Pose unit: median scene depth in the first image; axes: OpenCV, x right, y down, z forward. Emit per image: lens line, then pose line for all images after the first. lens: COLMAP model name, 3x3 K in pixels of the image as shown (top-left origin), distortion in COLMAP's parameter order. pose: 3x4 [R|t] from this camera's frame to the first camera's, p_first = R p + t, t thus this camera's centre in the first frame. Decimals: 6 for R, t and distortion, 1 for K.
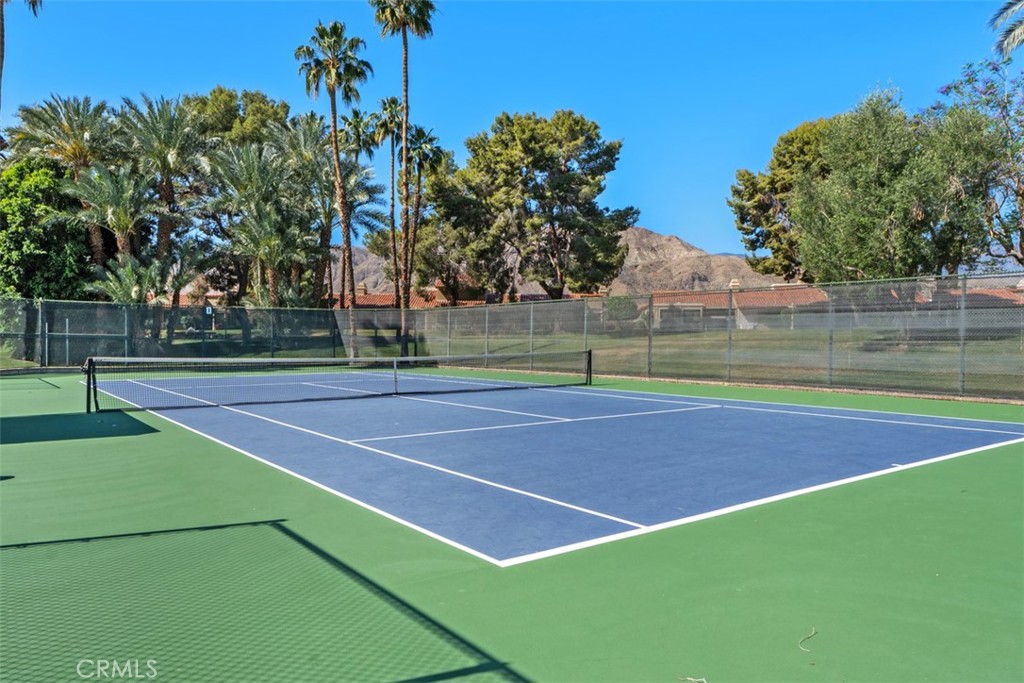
lens RADIAL K [[722.0, 0, 519.6], [0, 722.0, 354.1], [0, 0, 1]] dist [-0.009703, 0.007448]
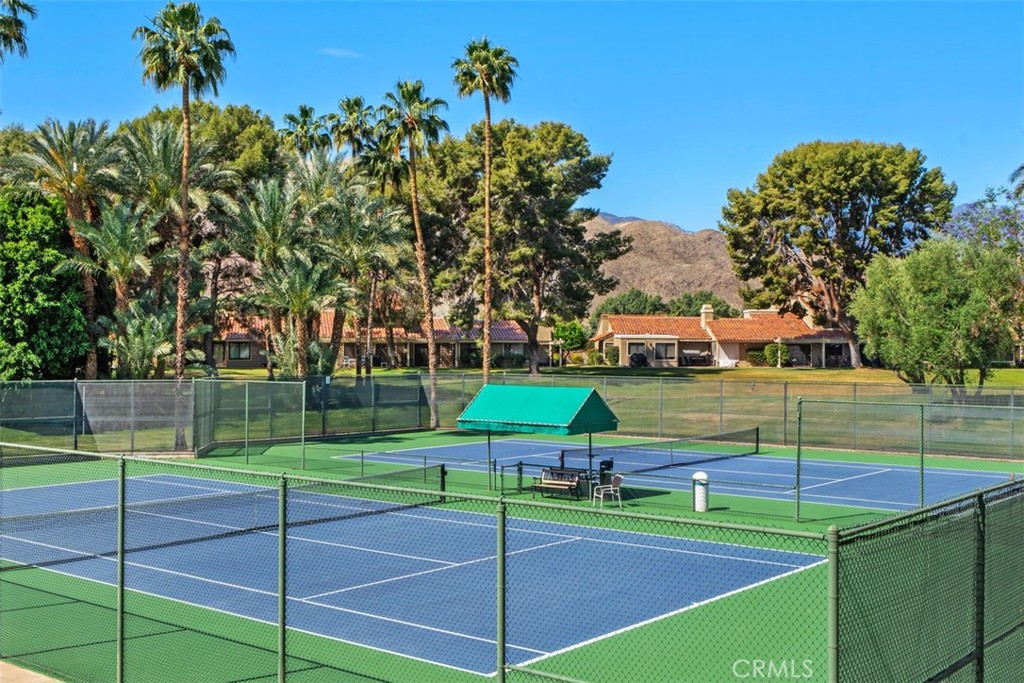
lens RADIAL K [[1176.2, 0, 543.6], [0, 1176.2, 340.7], [0, 0, 1]] dist [-0.064801, -0.006232]
pose [[0.970165, 0.003646, 0.242419, -0.278953], [0.002457, 0.999688, -0.024870, -0.038626], [-0.242434, 0.024723, 0.969853, -0.346546]]
